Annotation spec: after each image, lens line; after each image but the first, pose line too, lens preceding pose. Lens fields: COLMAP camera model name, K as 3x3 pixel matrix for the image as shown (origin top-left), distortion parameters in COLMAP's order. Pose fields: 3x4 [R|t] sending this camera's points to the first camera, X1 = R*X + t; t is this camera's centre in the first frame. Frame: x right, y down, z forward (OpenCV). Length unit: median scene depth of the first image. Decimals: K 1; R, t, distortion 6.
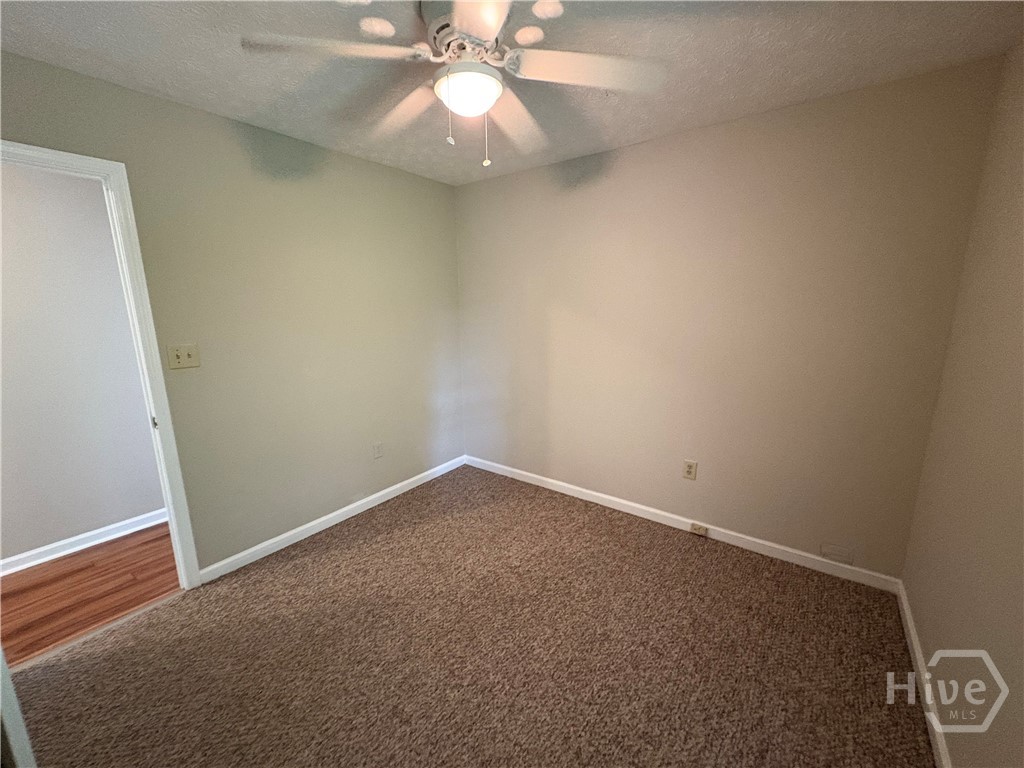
lens RADIAL K [[410.1, 0, 542.4], [0, 410.1, 376.7], [0, 0, 1]] dist [0.001379, 0.000196]
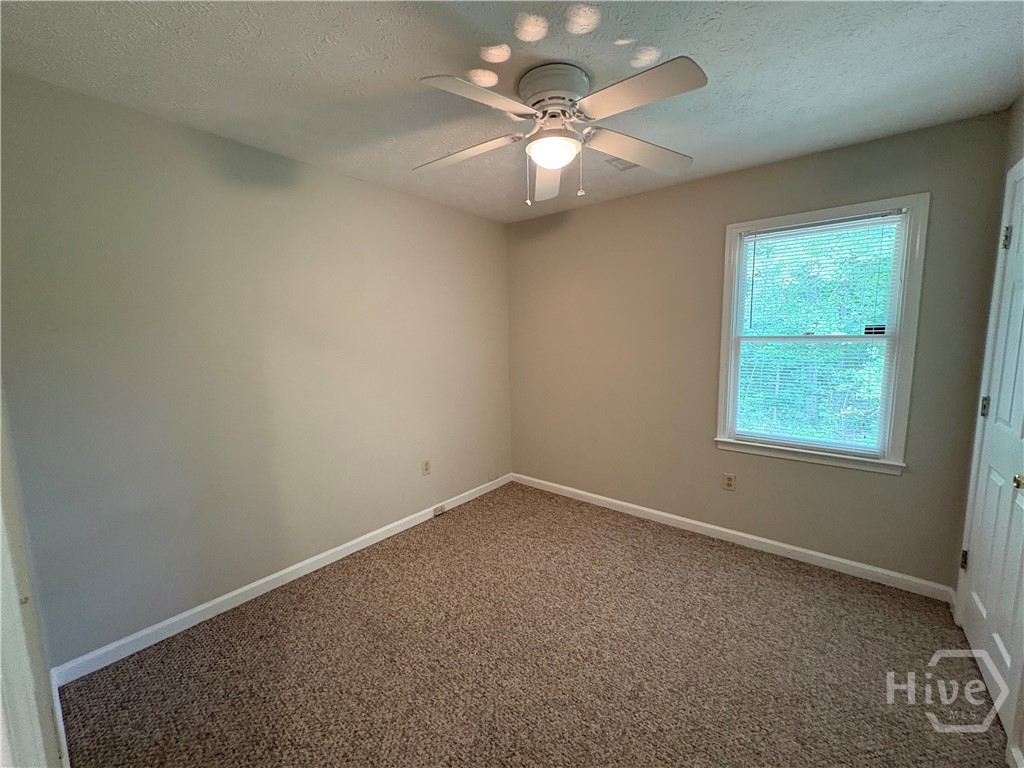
lens RADIAL K [[406.9, 0, 513.4], [0, 406.9, 385.2], [0, 0, 1]] dist [-0.002789, 0.000025]
pose [[0.076620, -0.117082, 0.990162, -0.859175], [0.198432, 0.975007, 0.099935, -0.071358], [-0.977115, 0.188823, 0.097938, 0.693980]]
